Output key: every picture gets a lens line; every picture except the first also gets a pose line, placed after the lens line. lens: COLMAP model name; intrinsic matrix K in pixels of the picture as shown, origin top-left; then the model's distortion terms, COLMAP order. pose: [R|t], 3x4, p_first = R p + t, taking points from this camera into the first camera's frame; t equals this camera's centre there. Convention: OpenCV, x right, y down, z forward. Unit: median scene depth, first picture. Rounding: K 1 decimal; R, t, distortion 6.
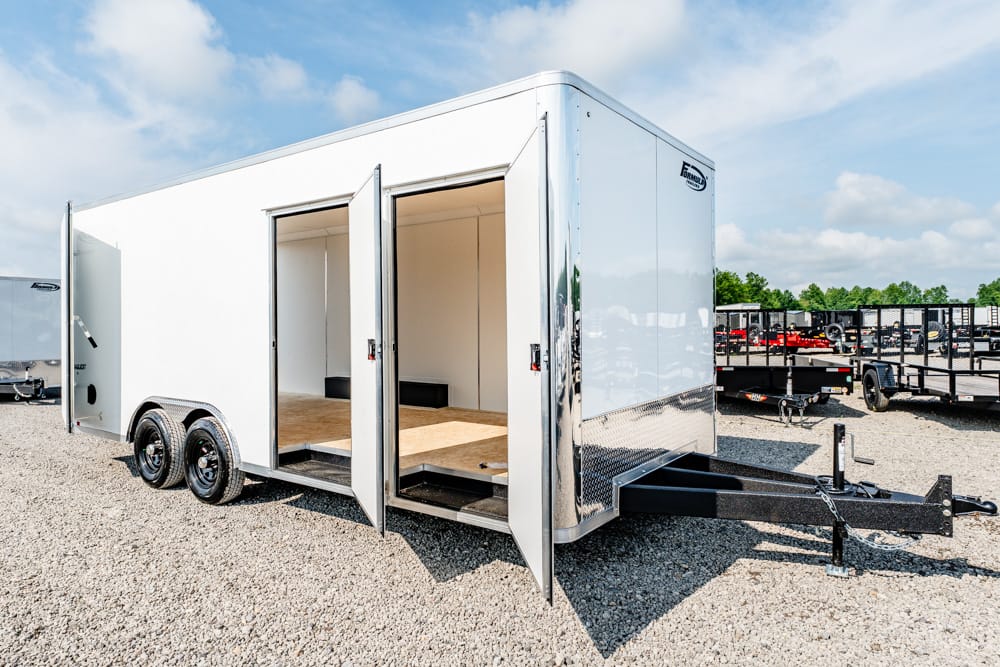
lens RADIAL K [[702.1, 0, 505.8], [0, 702.1, 331.5], [0, 0, 1]] dist [-0.006122, -0.000060]
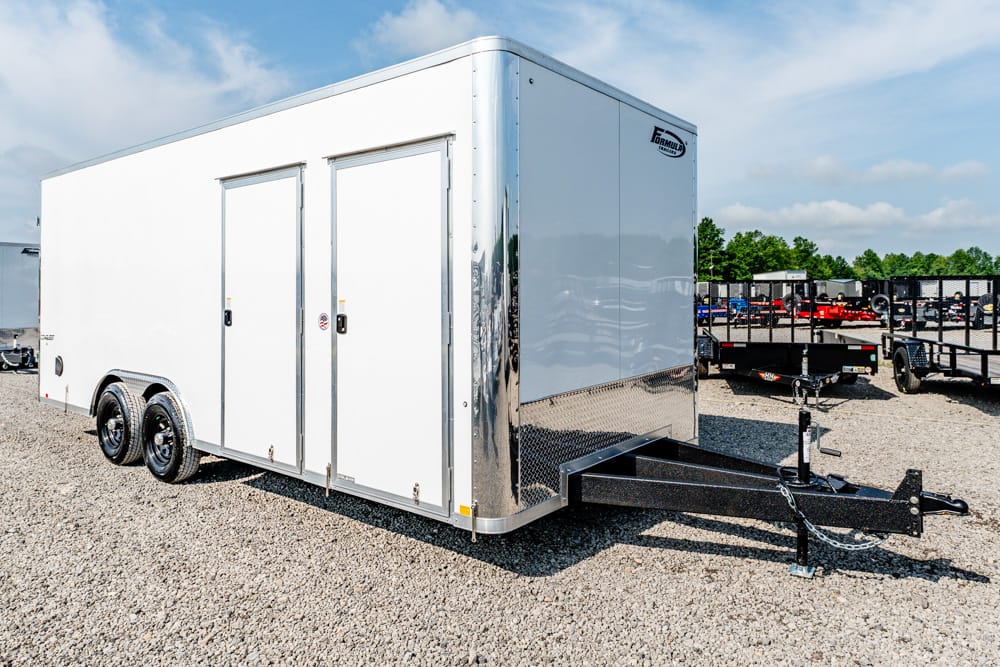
lens RADIAL K [[752.3, 0, 500.0], [0, 752.3, 292.2], [0, 0, 1]] dist [-0.006057, -0.001859]
pose [[0.998463, 0.006723, -0.055010, 0.121447], [-0.007151, 0.999946, -0.007576, -0.014389], [0.054957, 0.007958, 0.998457, -0.013454]]
